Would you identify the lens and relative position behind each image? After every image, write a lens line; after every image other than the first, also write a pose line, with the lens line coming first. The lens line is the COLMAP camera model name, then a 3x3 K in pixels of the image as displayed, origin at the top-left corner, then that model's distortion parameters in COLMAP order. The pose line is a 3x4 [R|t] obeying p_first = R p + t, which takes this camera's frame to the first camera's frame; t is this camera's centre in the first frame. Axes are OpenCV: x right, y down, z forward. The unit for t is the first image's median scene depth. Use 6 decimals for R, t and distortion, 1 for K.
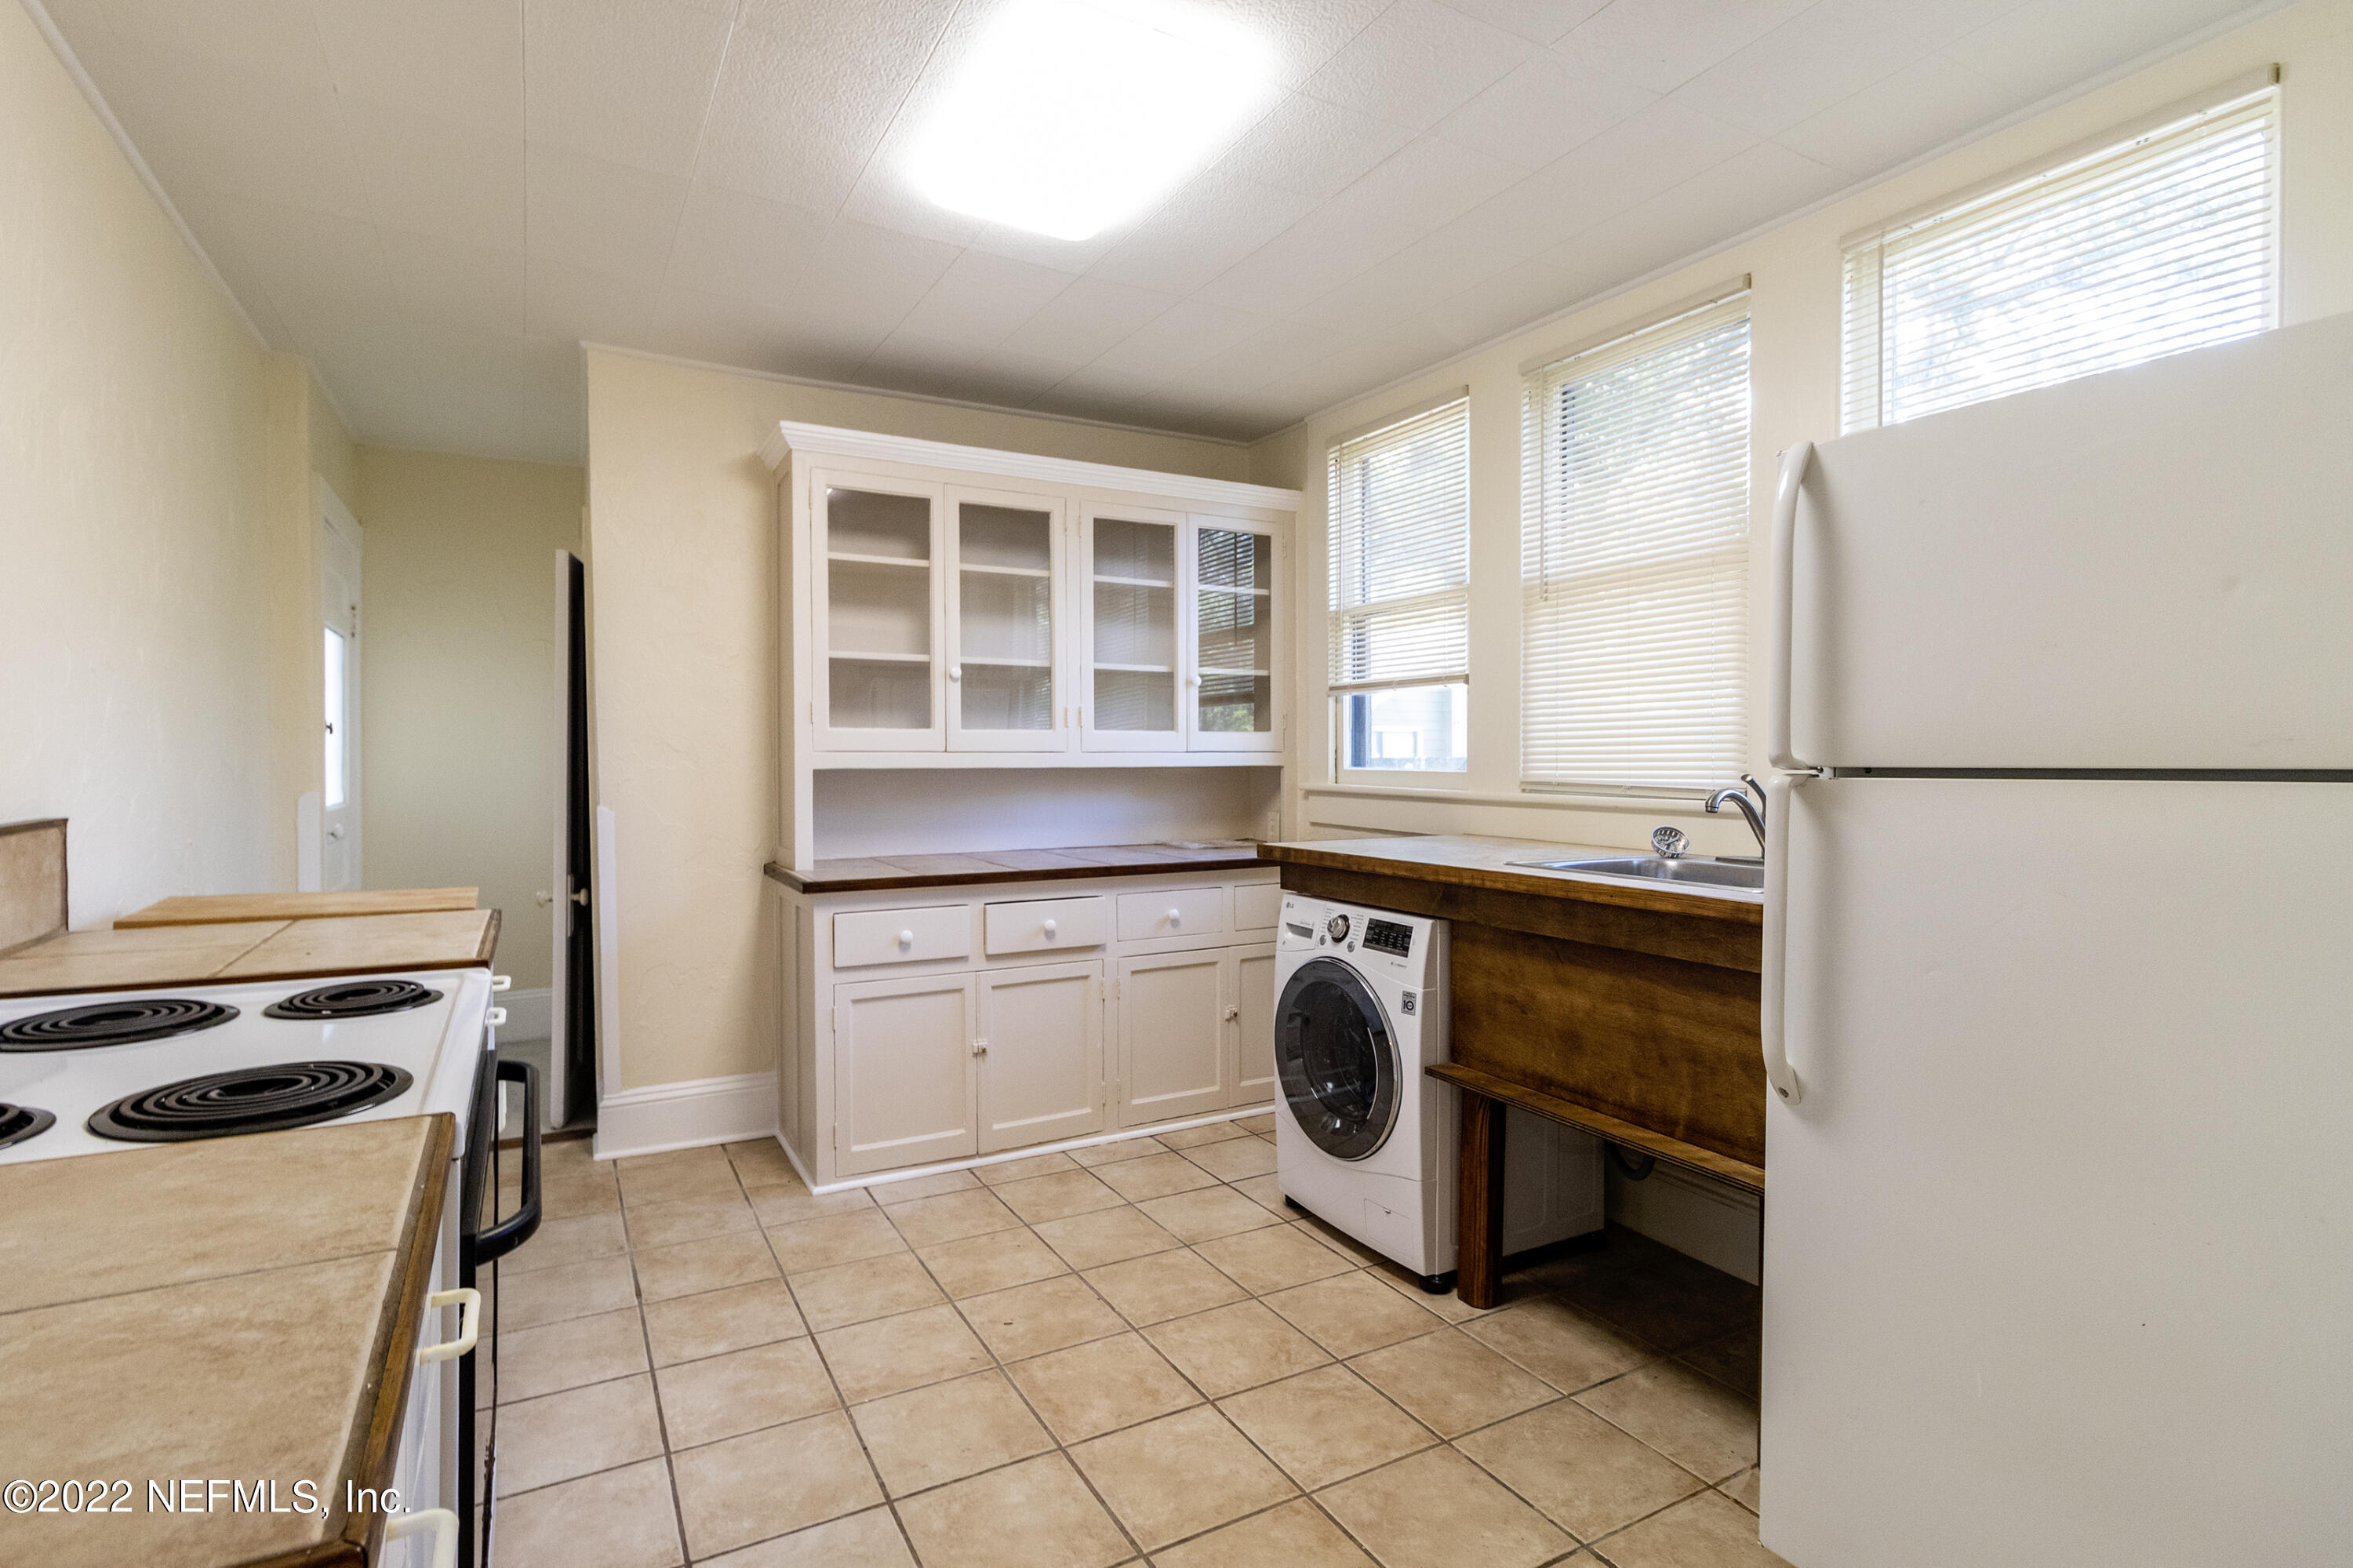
lens RADIAL K [[1114.3, 0, 1124.6], [0, 1114.3, 763.8], [0, 0, 1]] dist [0.000211, 0.000499]
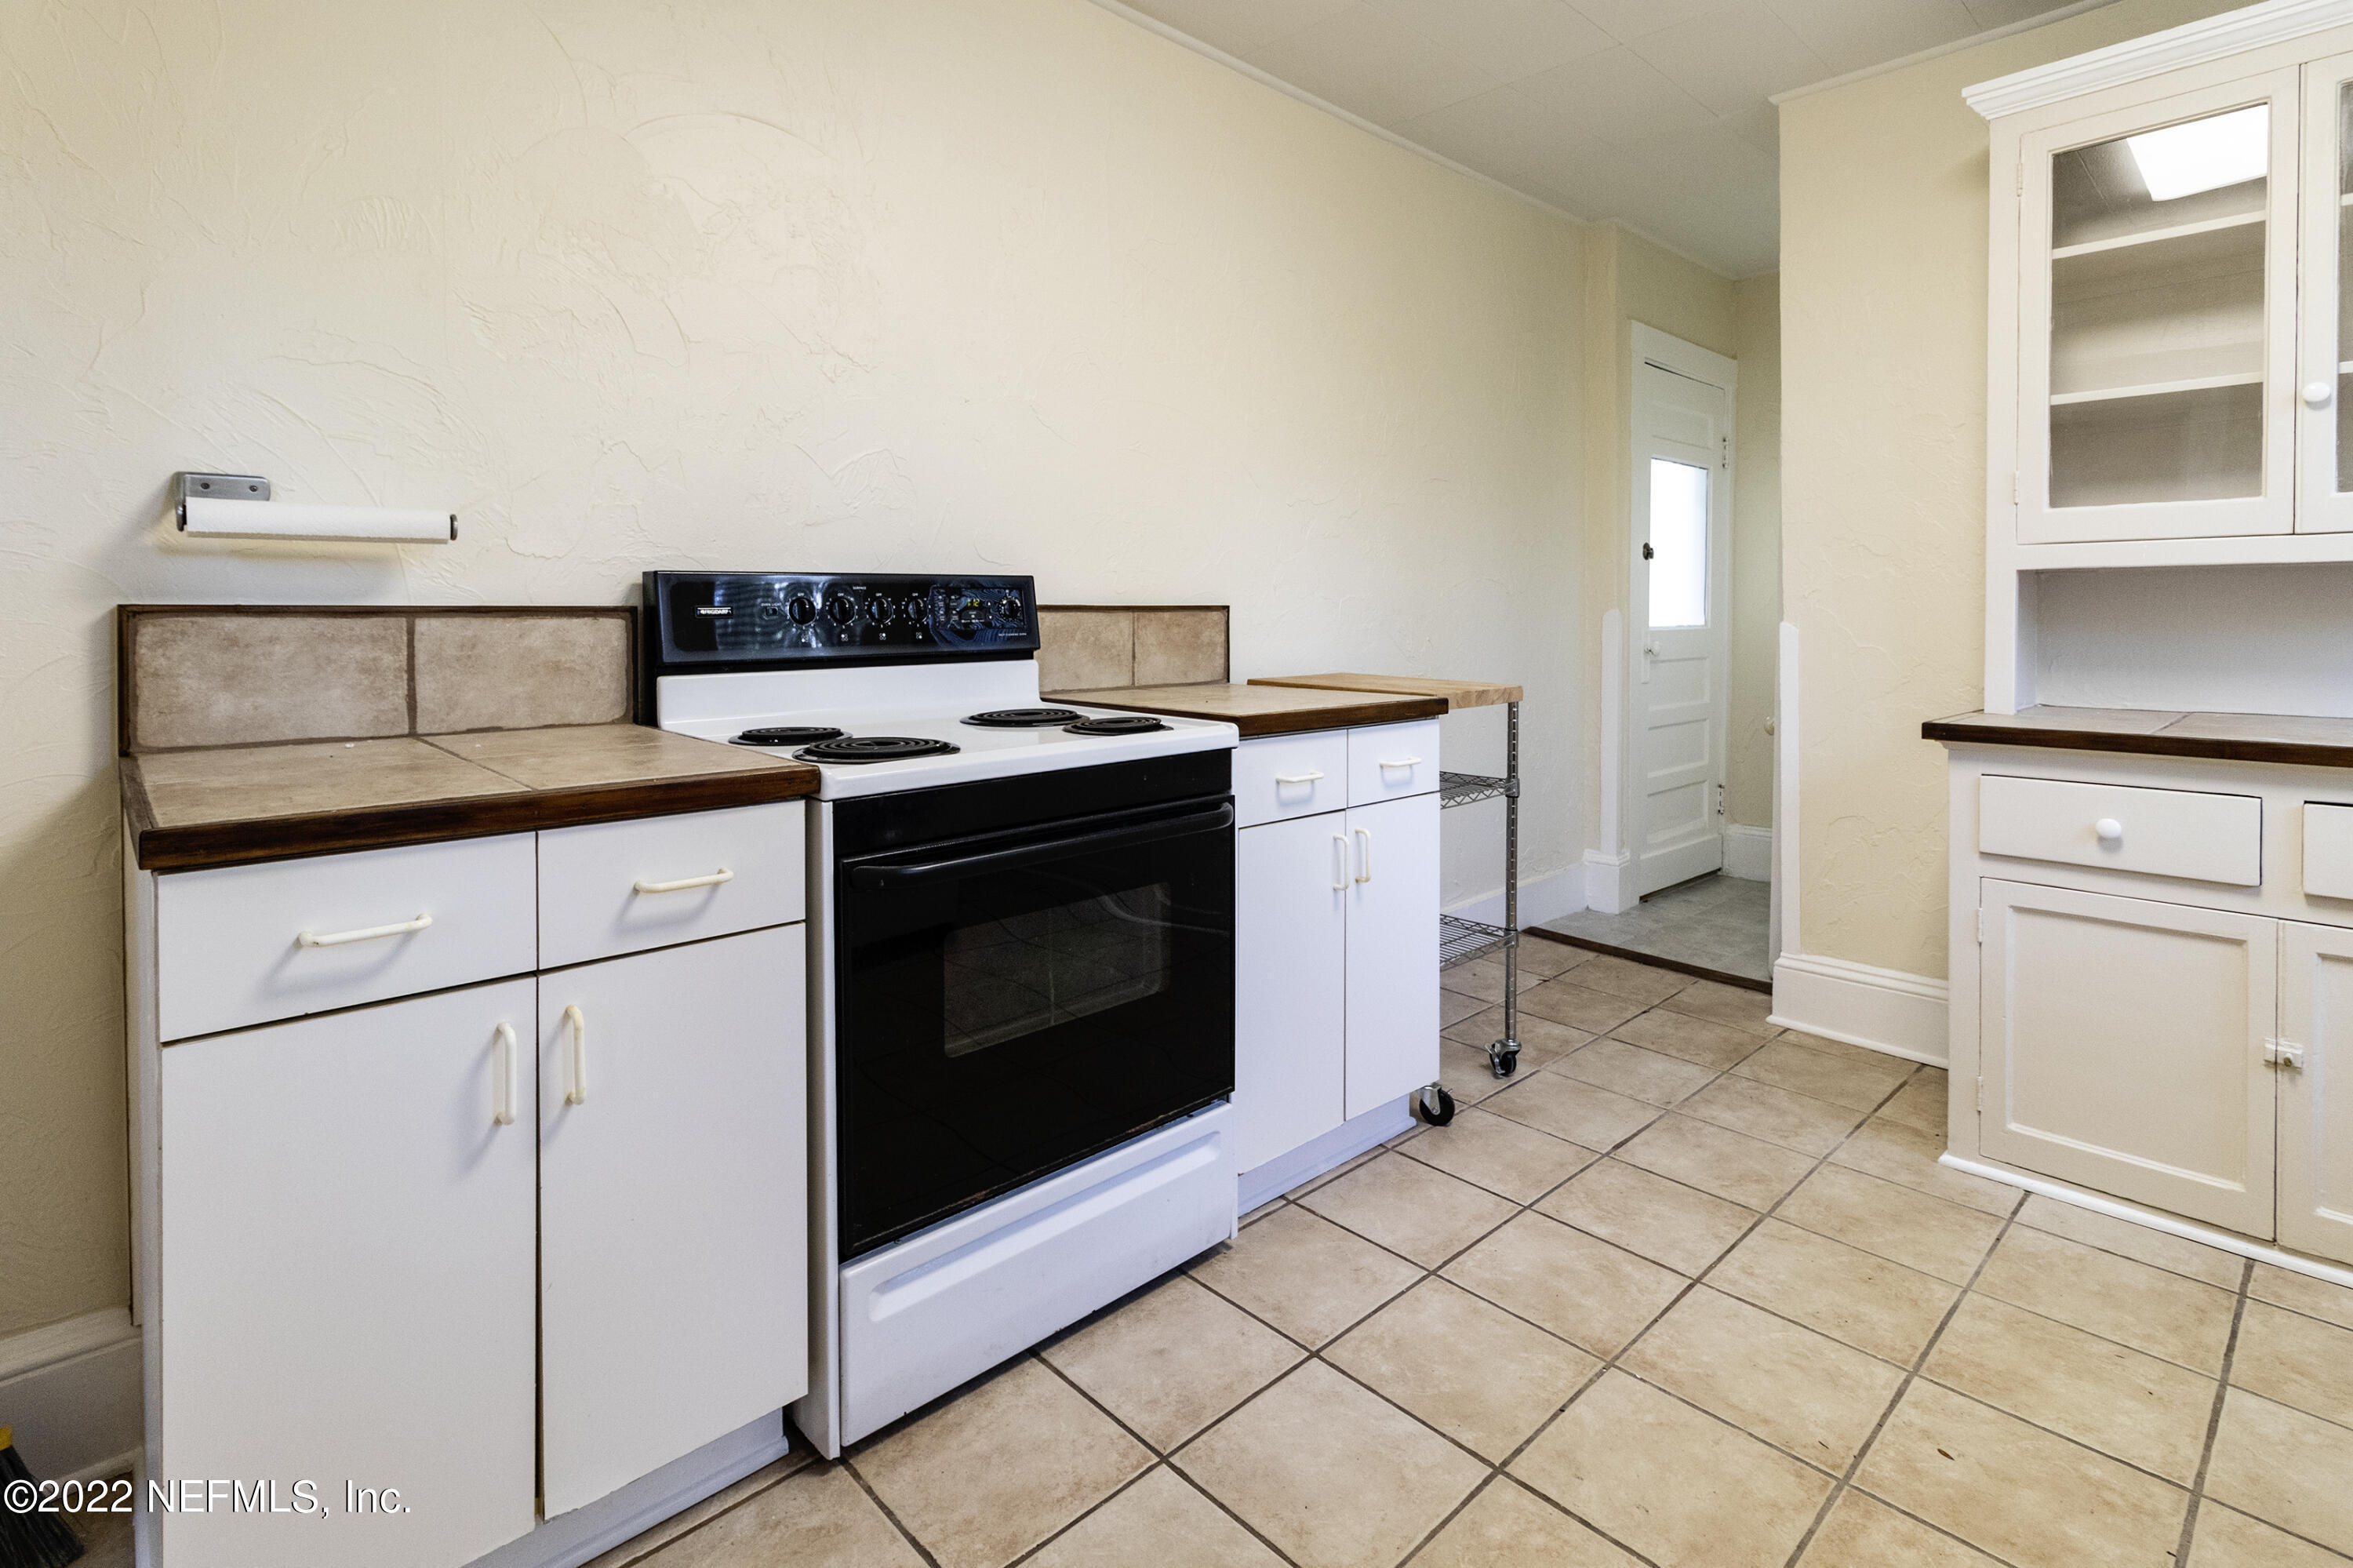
lens RADIAL K [[1134.3, 0, 1183.8], [0, 1134.3, 624.8], [0, 0, 1]] dist [-0.000701, 0.000191]
pose [[0.266937, 0.009242, -0.963670, 0.314368], [-0.003878, 0.999956, 0.008516, 0.041545], [0.963706, 0.001464, 0.266961, 0.368796]]
